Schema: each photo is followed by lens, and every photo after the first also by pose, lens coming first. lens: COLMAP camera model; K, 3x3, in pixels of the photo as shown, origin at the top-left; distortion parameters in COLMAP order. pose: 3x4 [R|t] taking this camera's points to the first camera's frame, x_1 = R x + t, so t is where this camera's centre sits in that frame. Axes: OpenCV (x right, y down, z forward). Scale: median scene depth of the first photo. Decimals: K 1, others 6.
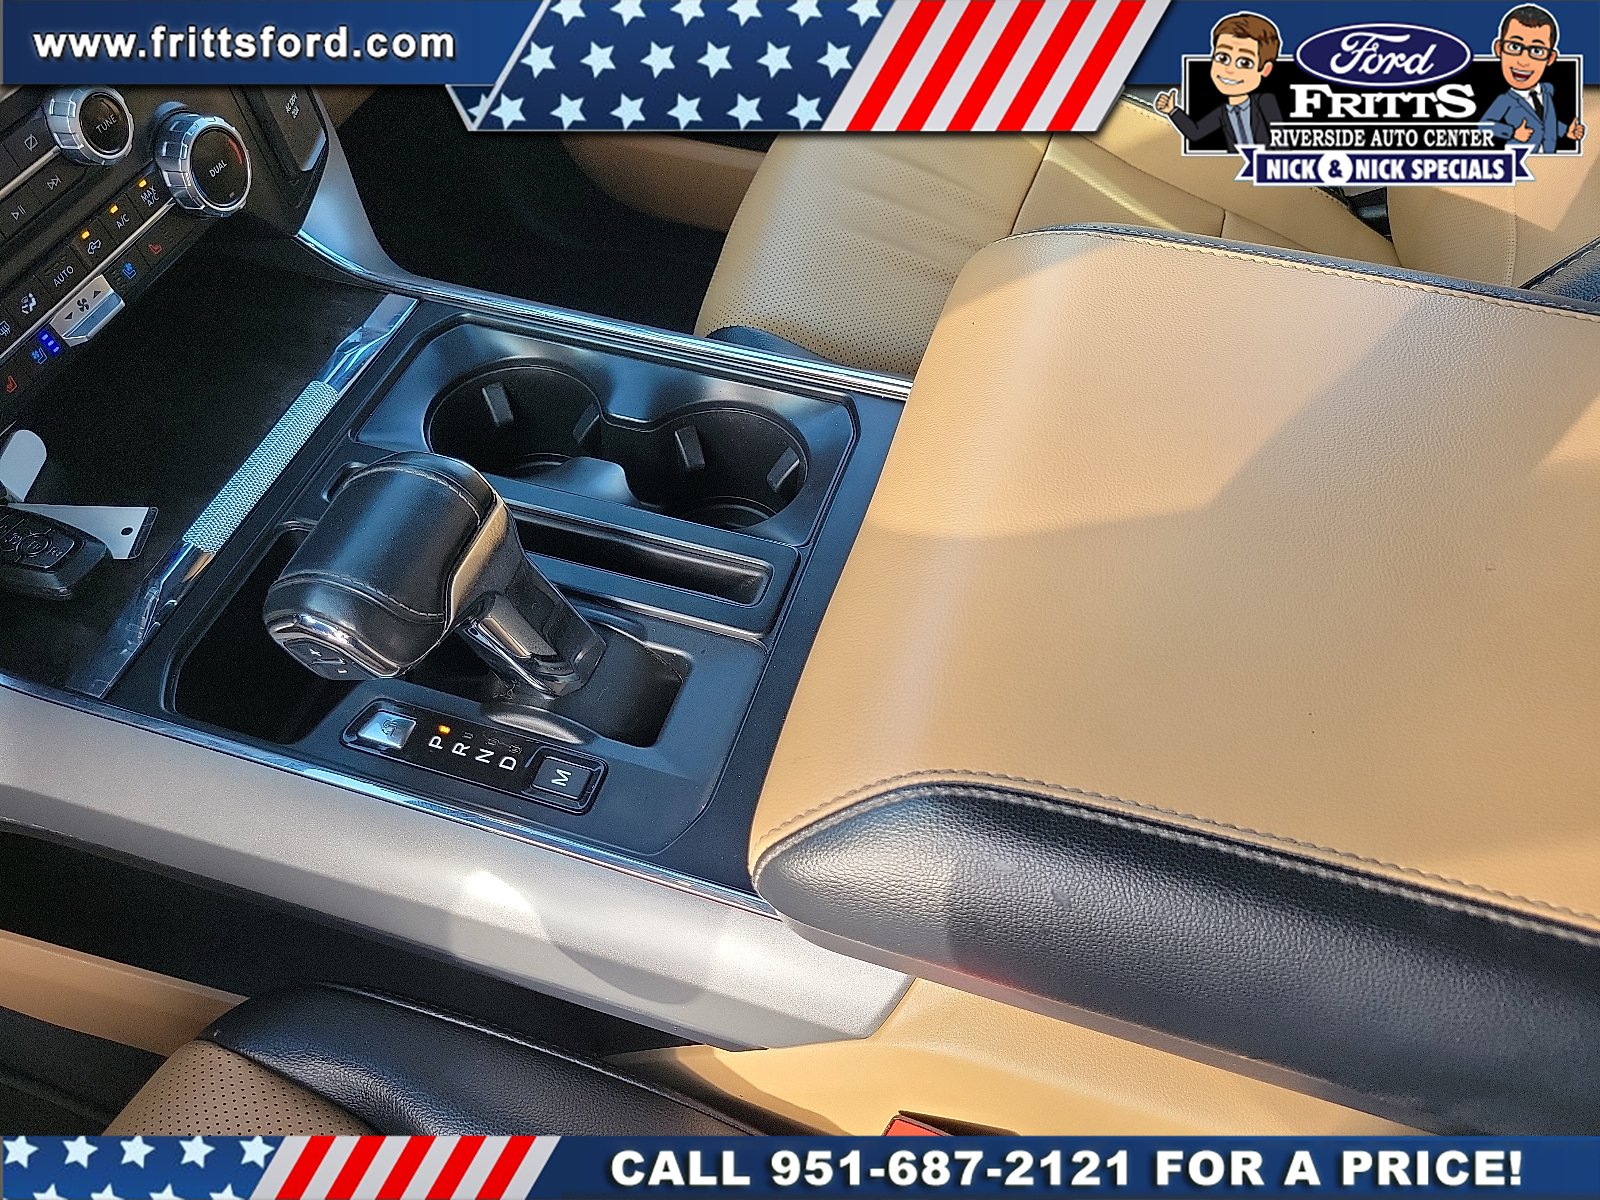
lens RADIAL K [[1232.4, 0, 795.8], [0, 1232.4, 621.9], [0, 0, 1]] dist [0.031353, -0.019033]
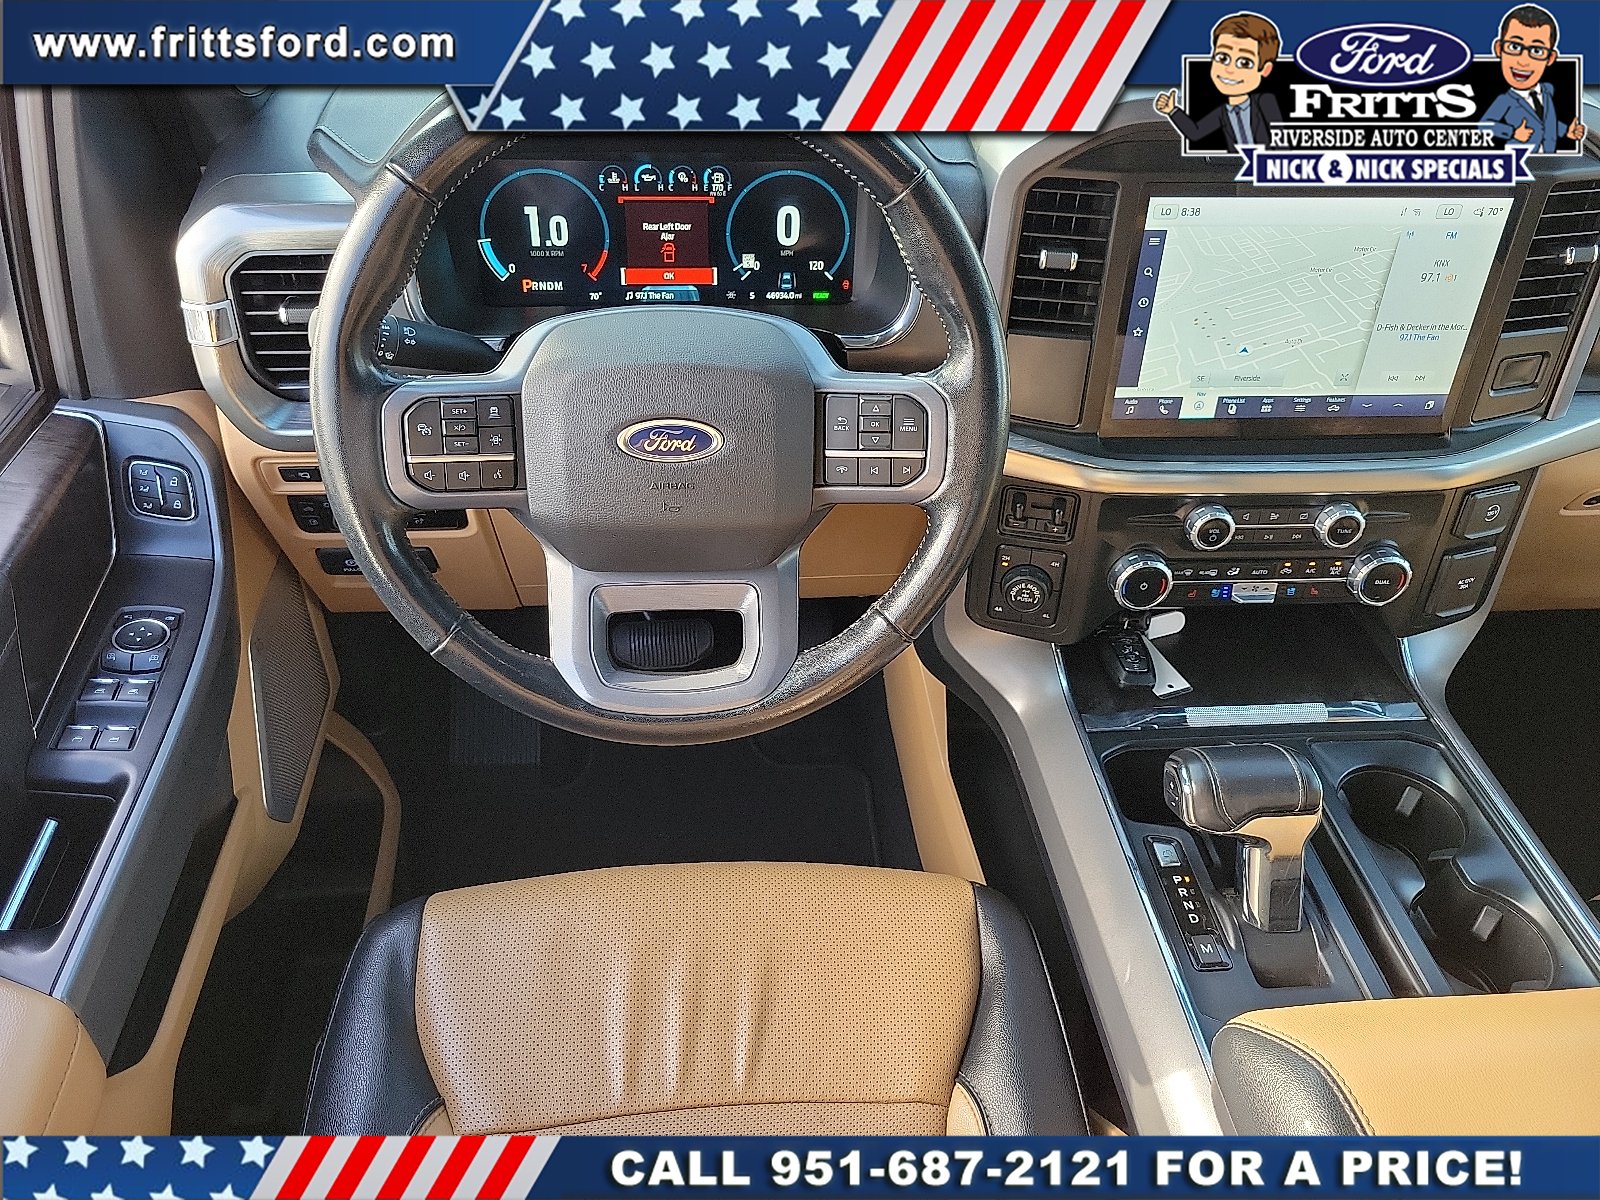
lens RADIAL K [[1232.4, 0, 783.6], [0, 1232.4, 607.4], [0, 0, 1]] dist [0.031353, -0.019033]
pose [[0.385700, 0.597620, -0.702912, 0.426523], [-0.755381, 0.641990, 0.131333, 0.040785], [0.529750, 0.480312, 0.699046, -0.582574]]
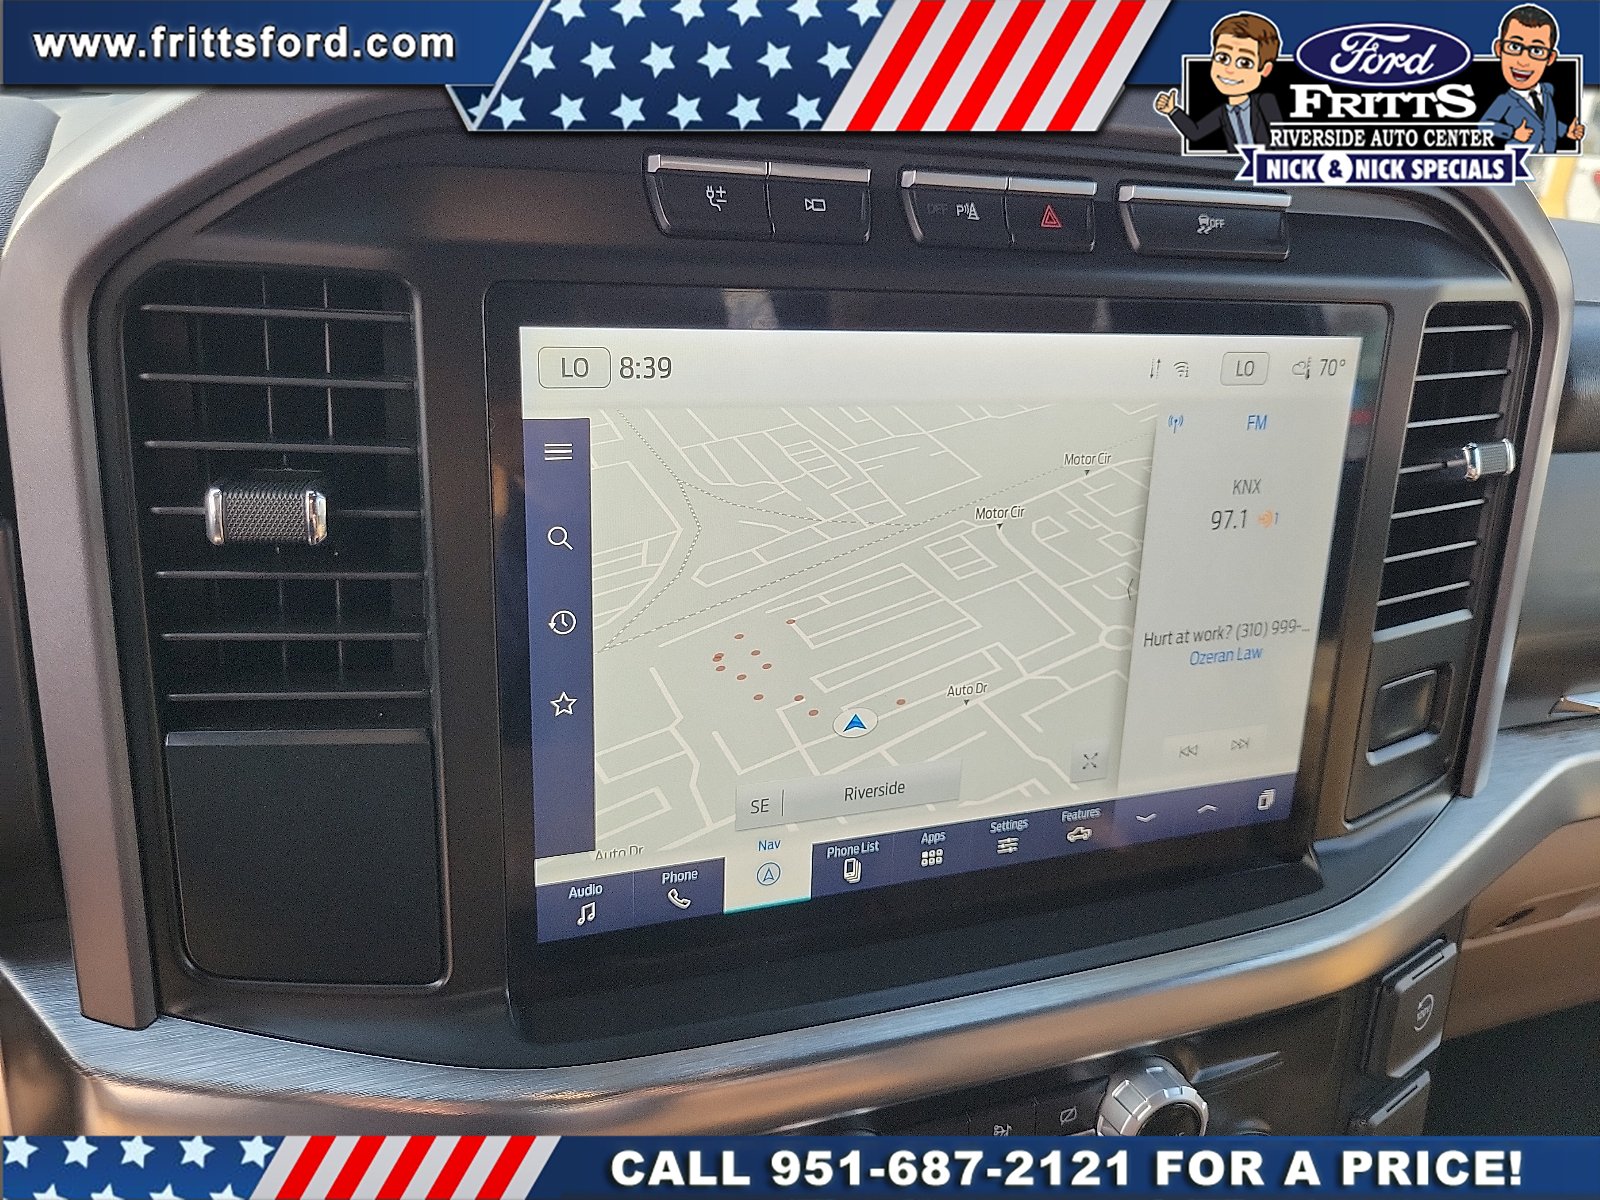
lens RADIAL K [[1232.4, 0, 811.2], [0, 1232.4, 597.7], [0, 0, 1]] dist [0.031353, -0.019033]
pose [[0.645519, 0.339318, -0.684228, -0.295001], [-0.656521, 0.704285, -0.270115, -0.281726], [0.390237, 0.623575, 0.677399, 0.242816]]
